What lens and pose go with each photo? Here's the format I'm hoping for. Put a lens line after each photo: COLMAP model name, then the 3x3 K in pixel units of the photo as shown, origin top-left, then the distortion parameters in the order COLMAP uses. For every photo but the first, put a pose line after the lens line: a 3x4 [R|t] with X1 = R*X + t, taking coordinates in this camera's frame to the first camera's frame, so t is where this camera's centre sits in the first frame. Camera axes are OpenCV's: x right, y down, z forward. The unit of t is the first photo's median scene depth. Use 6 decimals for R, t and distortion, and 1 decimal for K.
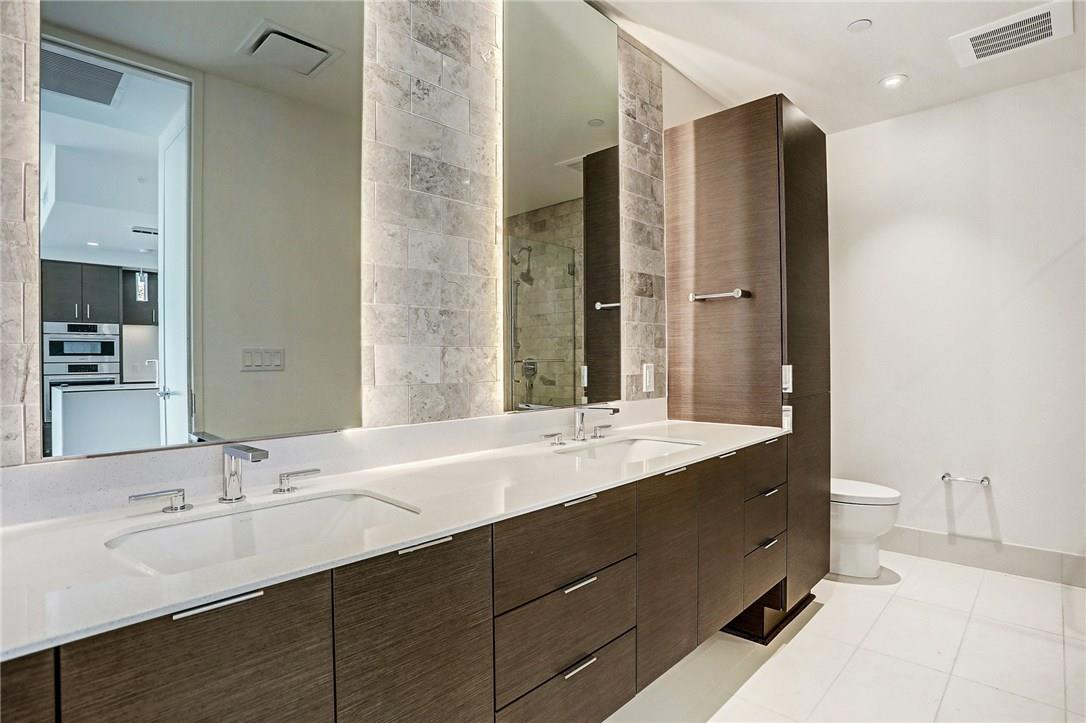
lens RADIAL K [[530.5, 0, 536.7], [0, 530.5, 358.8], [0, 0, 1]] dist [-0.068241, 0.022120]
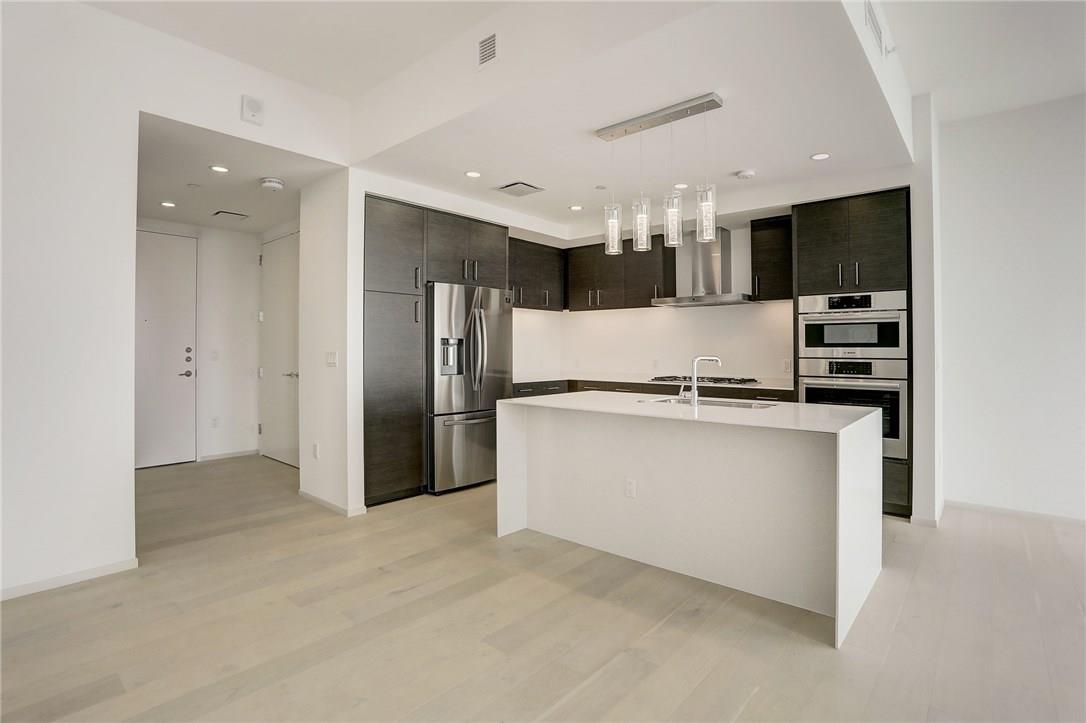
lens RADIAL K [[530.5, 0, 548.0], [0, 530.5, 350.0], [0, 0, 1]] dist [-0.068241, 0.022120]
pose [[0.052801, 0.006486, -0.998584, -0.286861], [-0.005373, 0.999966, 0.006211, -0.004532], [0.998591, 0.005037, 0.052834, 0.600213]]
